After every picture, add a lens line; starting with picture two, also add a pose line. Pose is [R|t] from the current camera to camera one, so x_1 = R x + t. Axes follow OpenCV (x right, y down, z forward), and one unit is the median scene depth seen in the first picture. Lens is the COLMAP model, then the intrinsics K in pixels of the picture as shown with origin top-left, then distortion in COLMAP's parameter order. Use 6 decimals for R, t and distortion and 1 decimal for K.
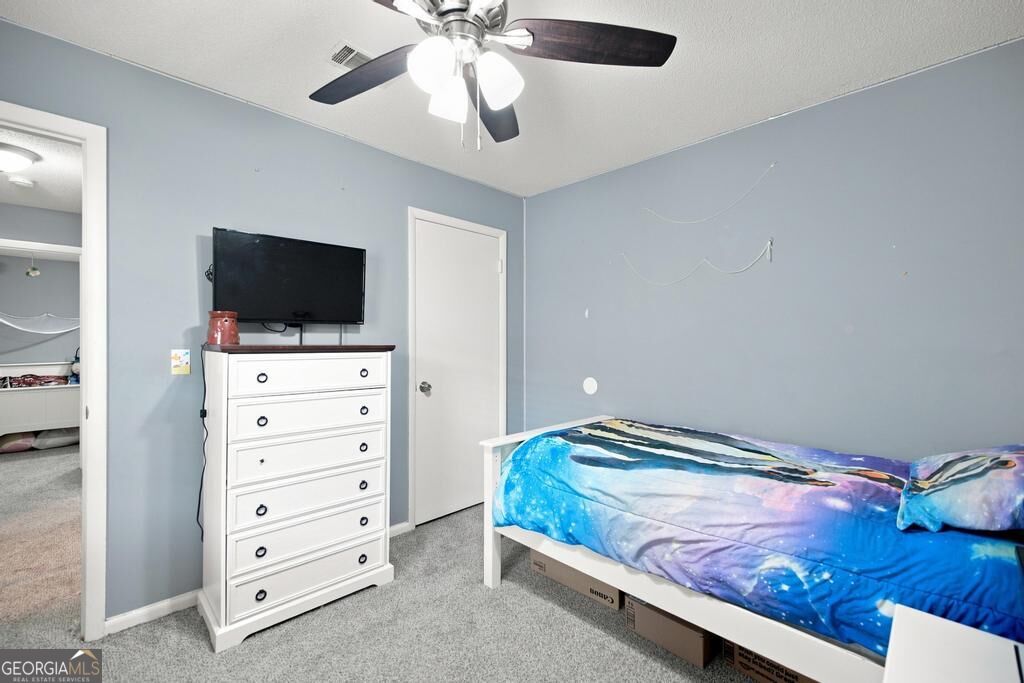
lens RADIAL K [[441.9, 0, 512.4], [0, 441.9, 339.2], [0, 0, 1]] dist [0.005151, -0.000363]
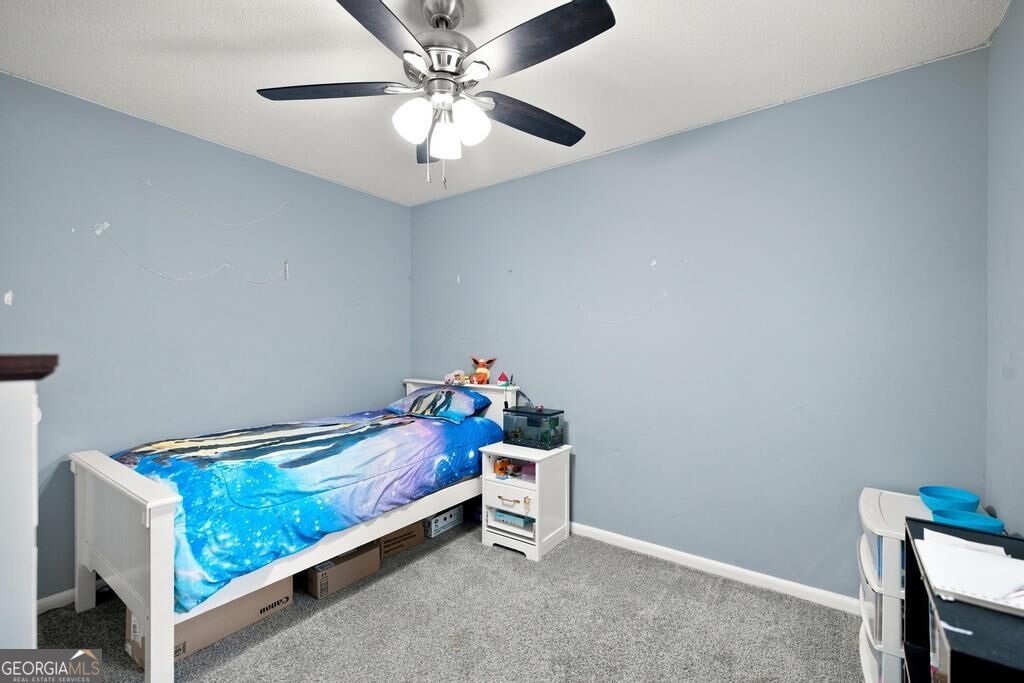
lens RADIAL K [[441.9, 0, 514.4], [0, 441.9, 344.1], [0, 0, 1]] dist [0.005151, -0.000363]
pose [[-0.163378, -0.001068, 0.986563, -1.036734], [0.003779, 0.999991, 0.001708, 0.005220], [-0.986556, 0.004007, -0.163373, 0.776660]]
